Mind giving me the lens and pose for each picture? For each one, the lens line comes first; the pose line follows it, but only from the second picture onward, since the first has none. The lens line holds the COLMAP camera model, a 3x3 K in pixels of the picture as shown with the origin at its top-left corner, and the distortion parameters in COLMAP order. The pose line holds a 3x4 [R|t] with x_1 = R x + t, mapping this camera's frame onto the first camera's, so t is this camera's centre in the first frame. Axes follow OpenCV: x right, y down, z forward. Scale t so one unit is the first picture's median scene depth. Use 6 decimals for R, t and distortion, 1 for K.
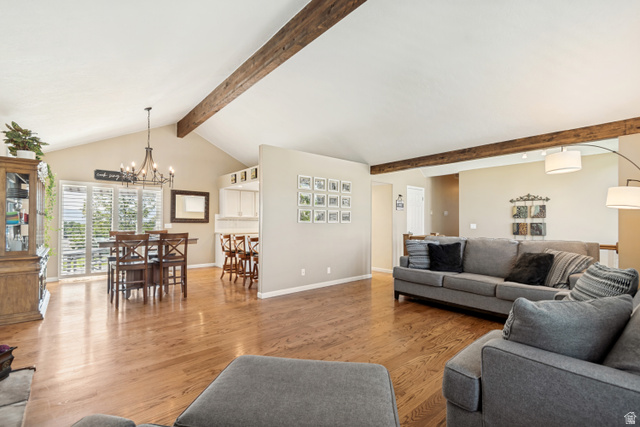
lens RADIAL K [[286.7, 0, 321.0], [0, 286.7, 217.6], [0, 0, 1]] dist [0.003261, 0.000182]
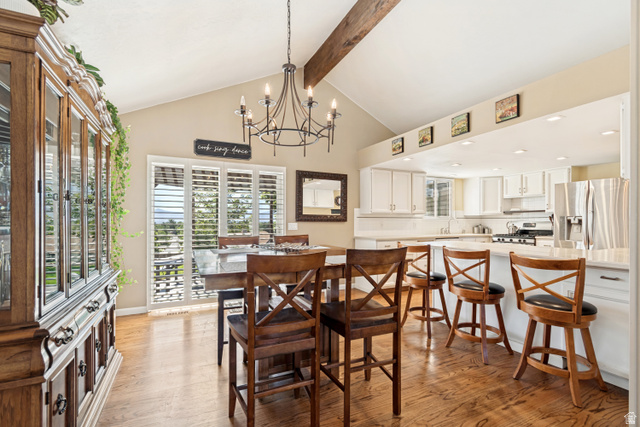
lens RADIAL K [[286.7, 0, 321.0], [0, 286.7, 217.6], [0, 0, 1]] dist [0.003261, 0.000182]
pose [[0.966033, -0.004522, -0.258380, -0.336835], [0.005820, 0.999974, 0.004259, 0.007447], [0.258354, -0.005619, 0.966034, 0.434518]]
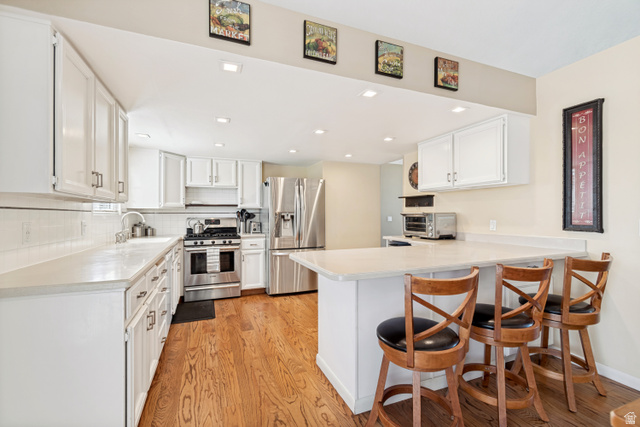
lens RADIAL K [[286.7, 0, 321.0], [0, 286.7, 217.6], [0, 0, 1]] dist [0.003261, 0.000182]
pose [[0.312706, -0.010640, 0.949791, -0.542881], [-0.011731, 0.999818, 0.015062, 0.012508], [-0.949778, -0.015852, 0.312524, 0.951841]]
